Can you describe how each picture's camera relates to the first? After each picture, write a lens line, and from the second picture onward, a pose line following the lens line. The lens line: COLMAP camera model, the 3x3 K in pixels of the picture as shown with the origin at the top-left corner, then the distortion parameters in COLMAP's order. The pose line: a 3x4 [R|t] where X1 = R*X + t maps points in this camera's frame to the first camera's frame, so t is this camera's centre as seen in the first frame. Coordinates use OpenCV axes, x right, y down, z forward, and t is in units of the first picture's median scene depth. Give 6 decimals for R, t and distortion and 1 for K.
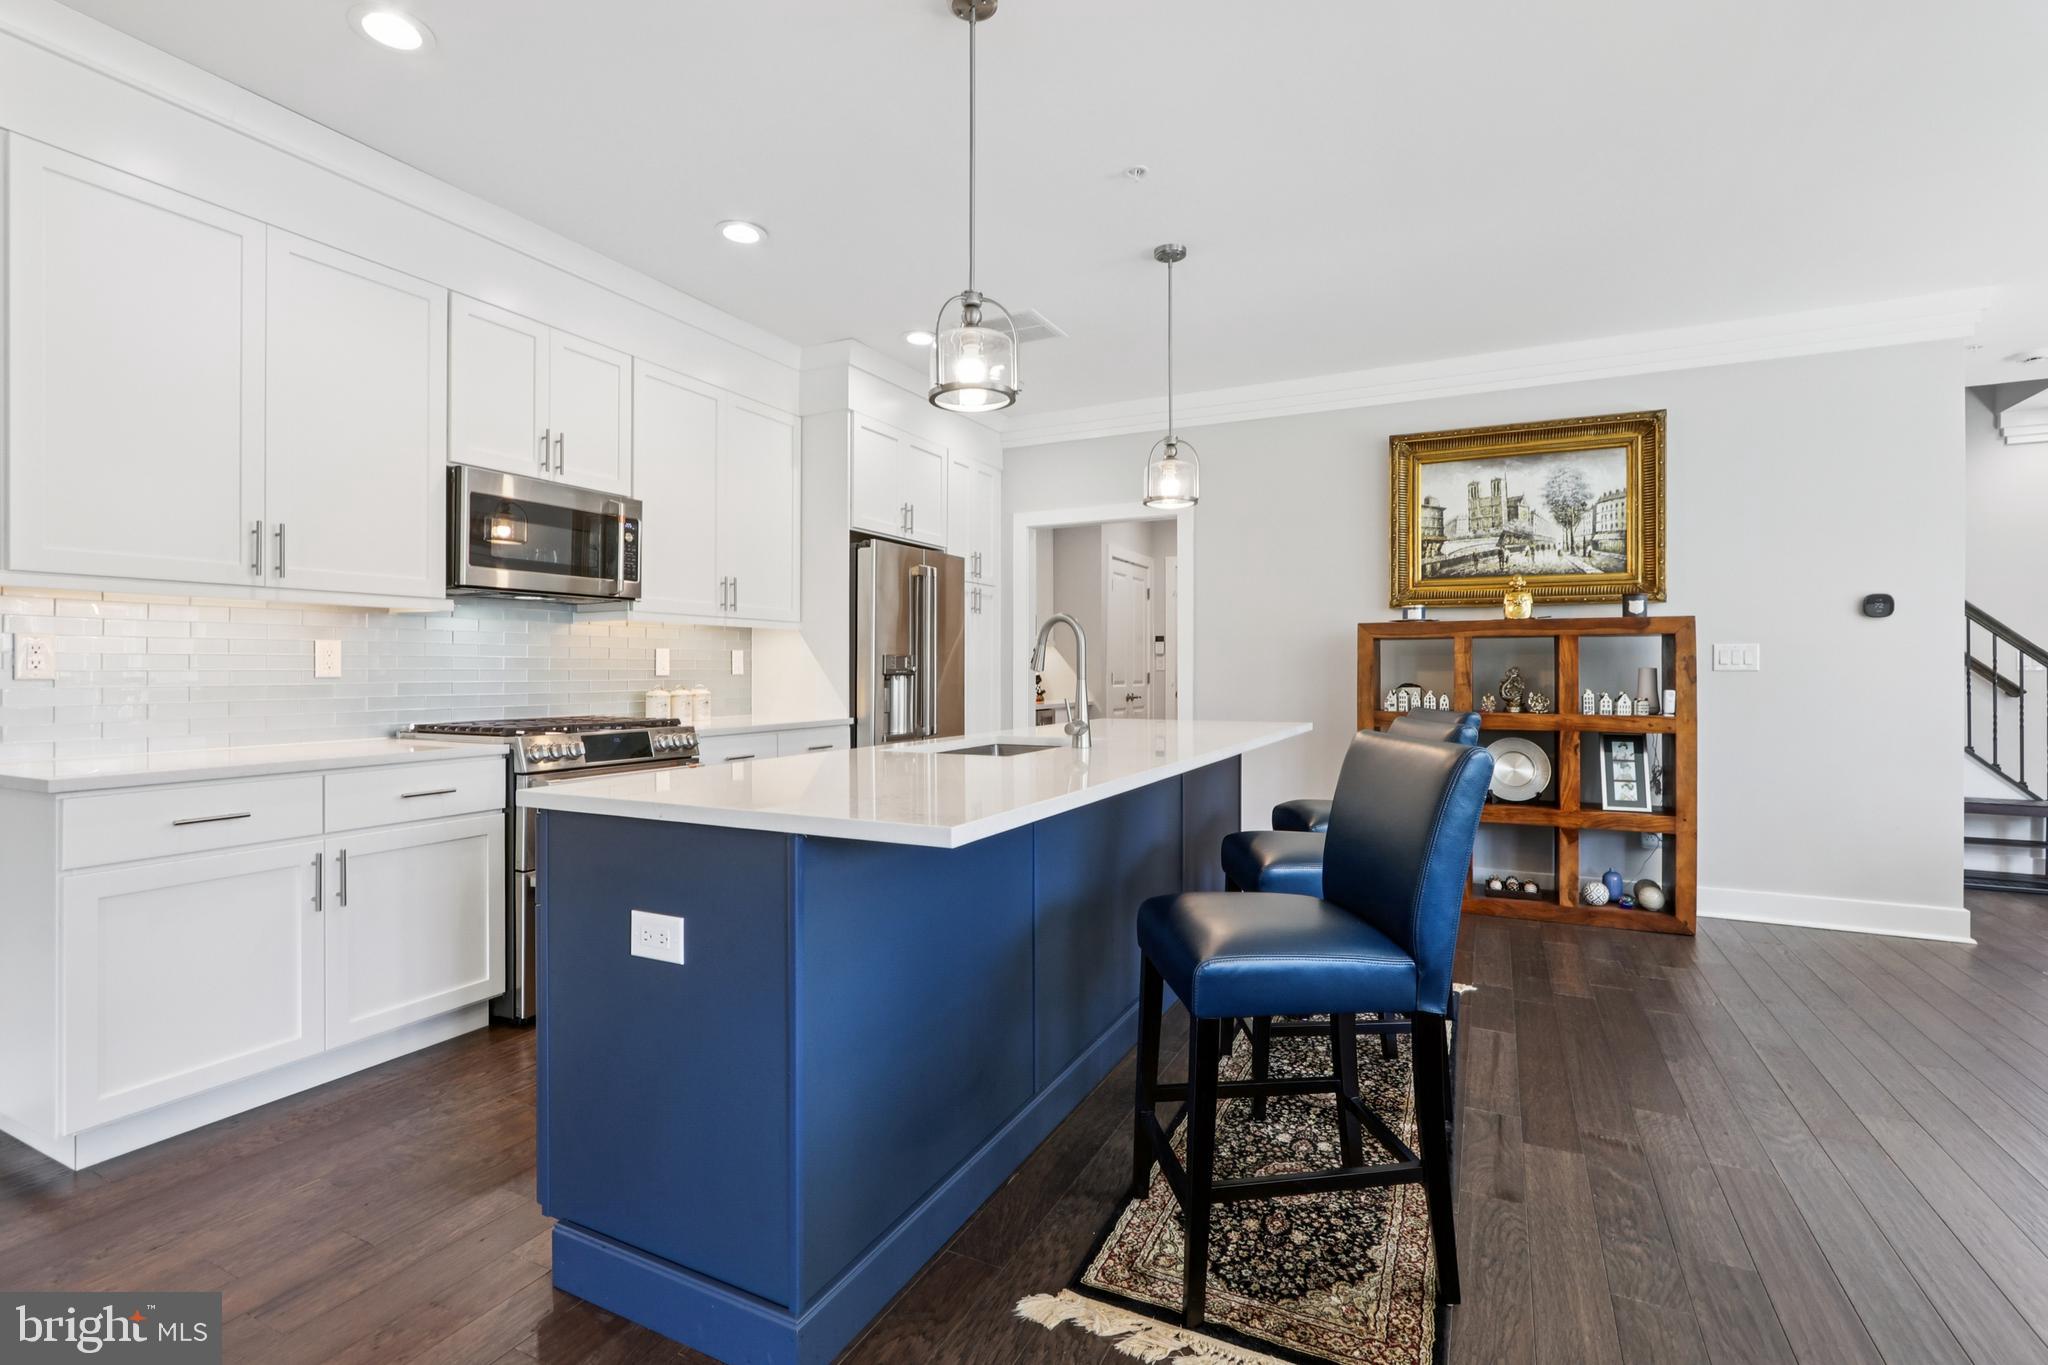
lens RADIAL K [[946.6, 0, 1007.5], [0, 946.6, 674.9], [0, 0, 1]] dist [-0.005661, -0.000581]
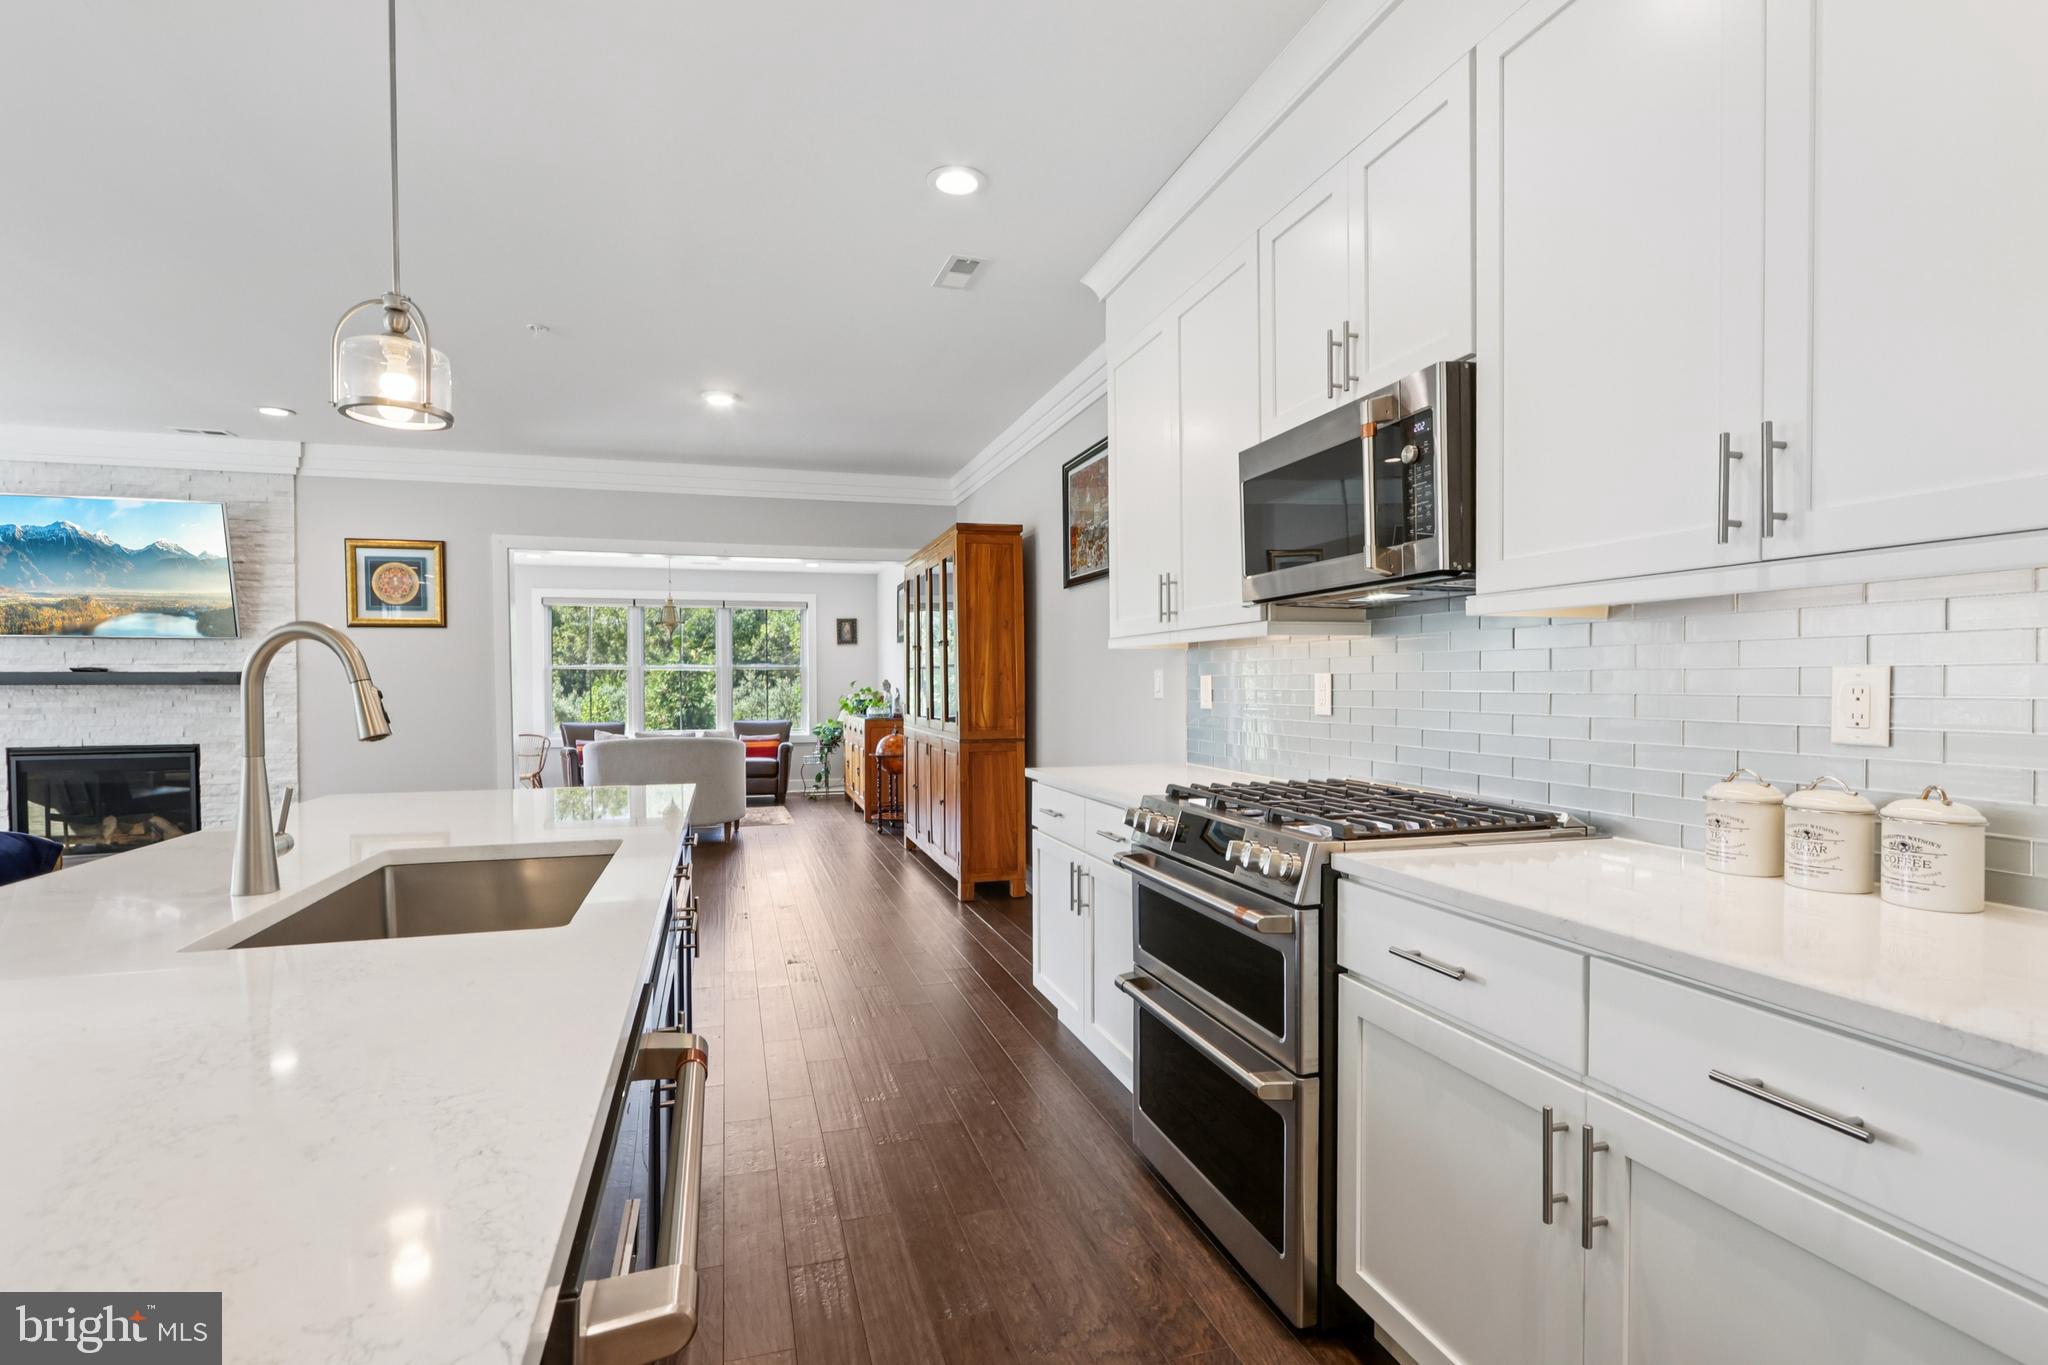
lens RADIAL K [[961.8, 0, 1011.1], [0, 961.8, 696.5], [0, 0, 1]] dist [-0.004359, -0.000349]
pose [[-0.724213, 0.015451, -0.689404, 0.110489], [0.003055, 0.999811, 0.019199, -0.029892], [0.689570, 0.011798, -0.724123, 1.328762]]
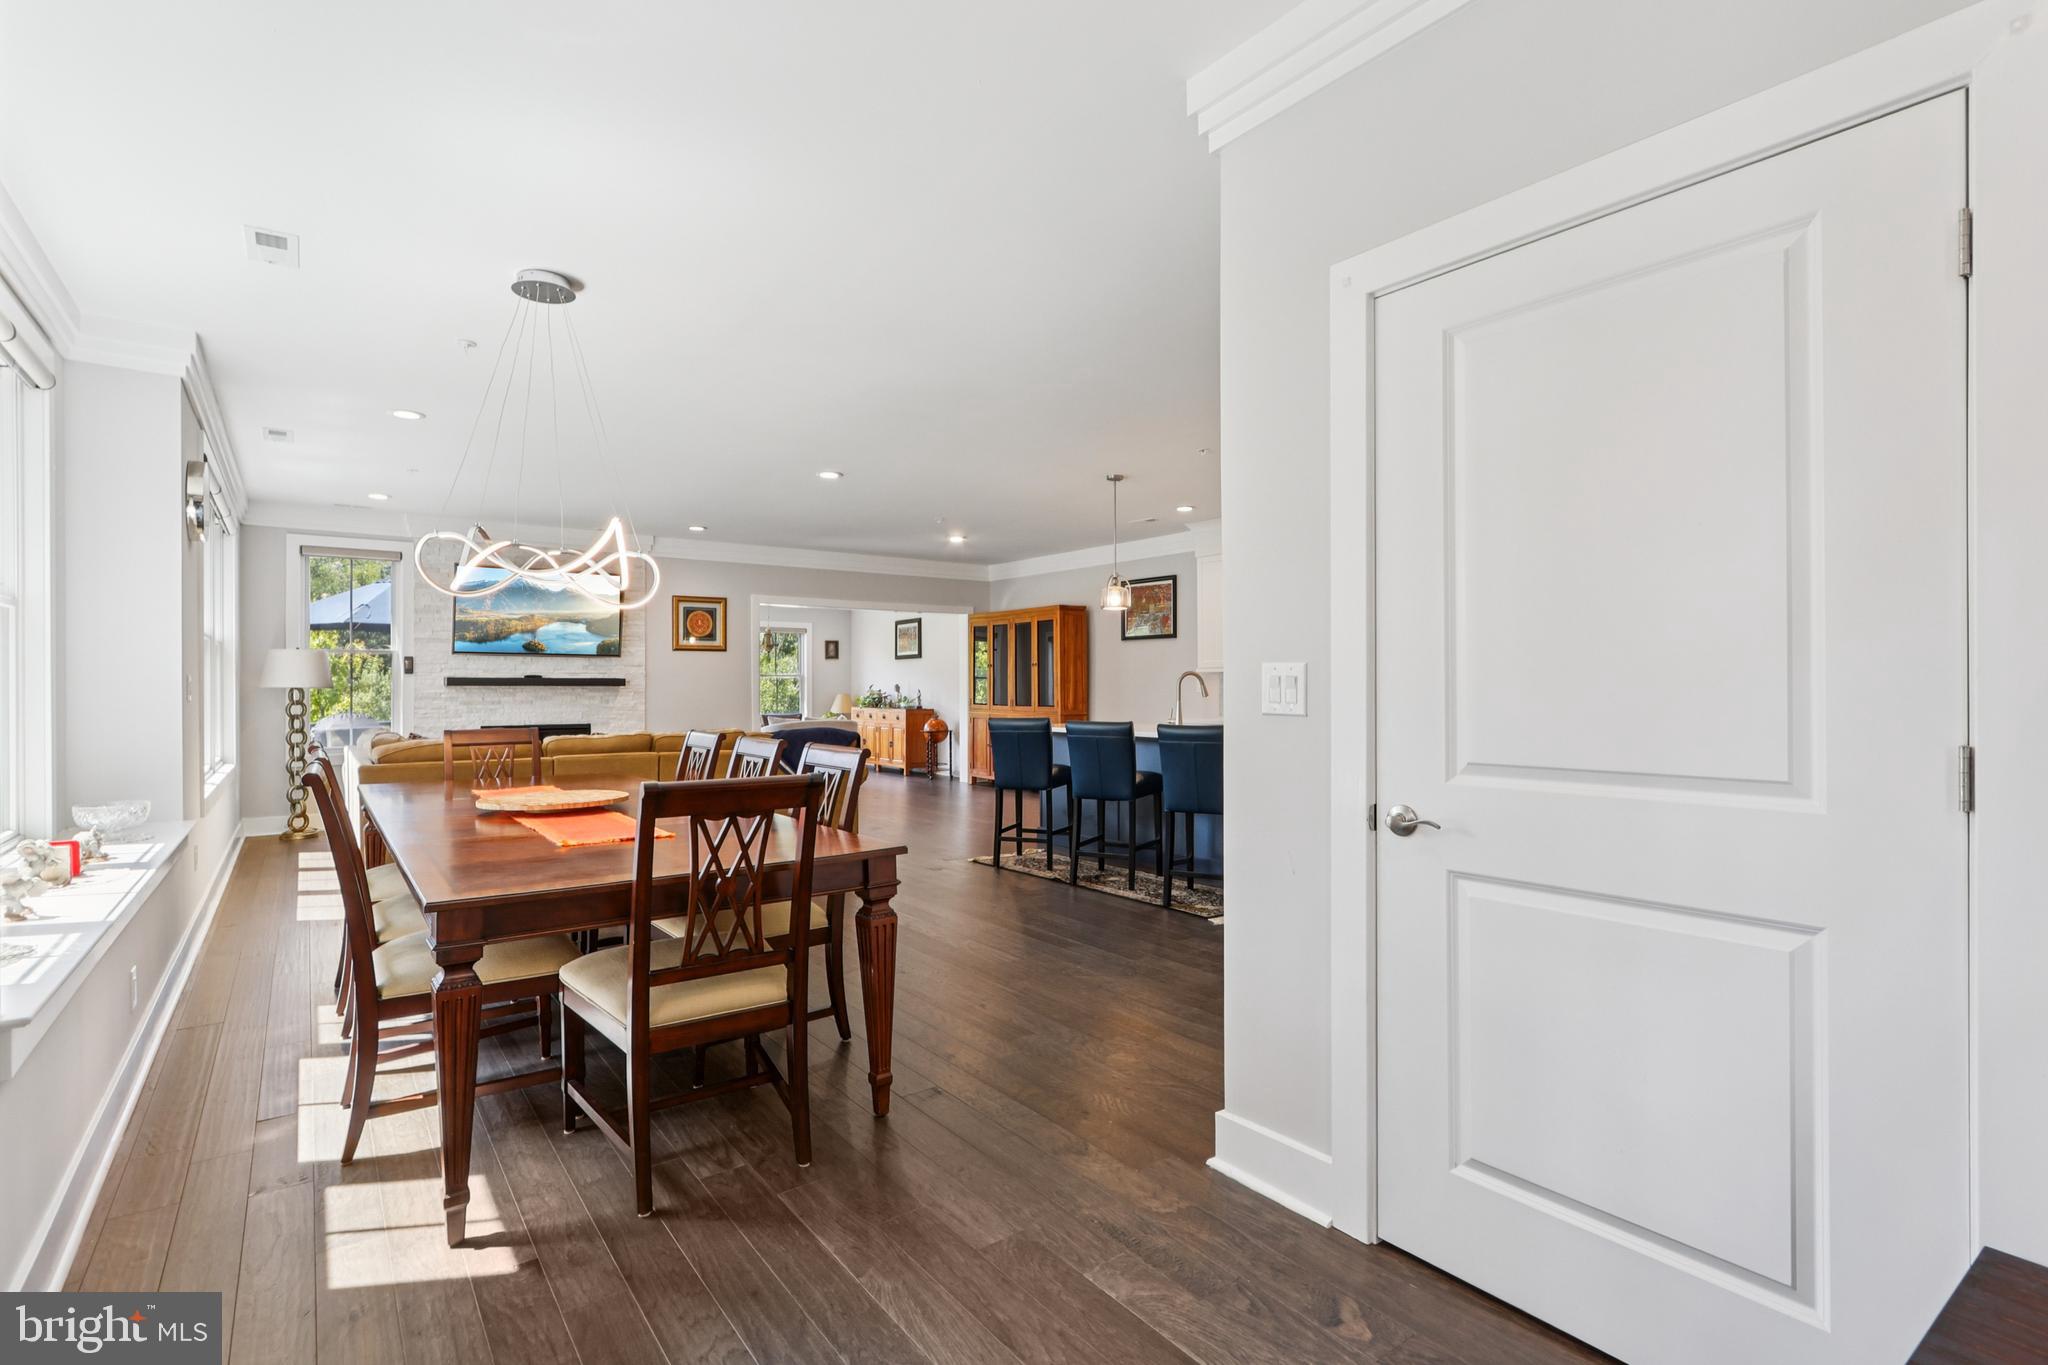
lens RADIAL K [[950.3, 0, 999.9], [0, 950.3, 679.4], [0, 0, 1]] dist [0.000238, -0.000175]
pose [[-0.449833, -0.003390, -0.893106, 1.887634], [-0.000029, 0.999993, -0.003781, -0.031335], [0.893113, -0.001675, -0.449829, 1.332603]]
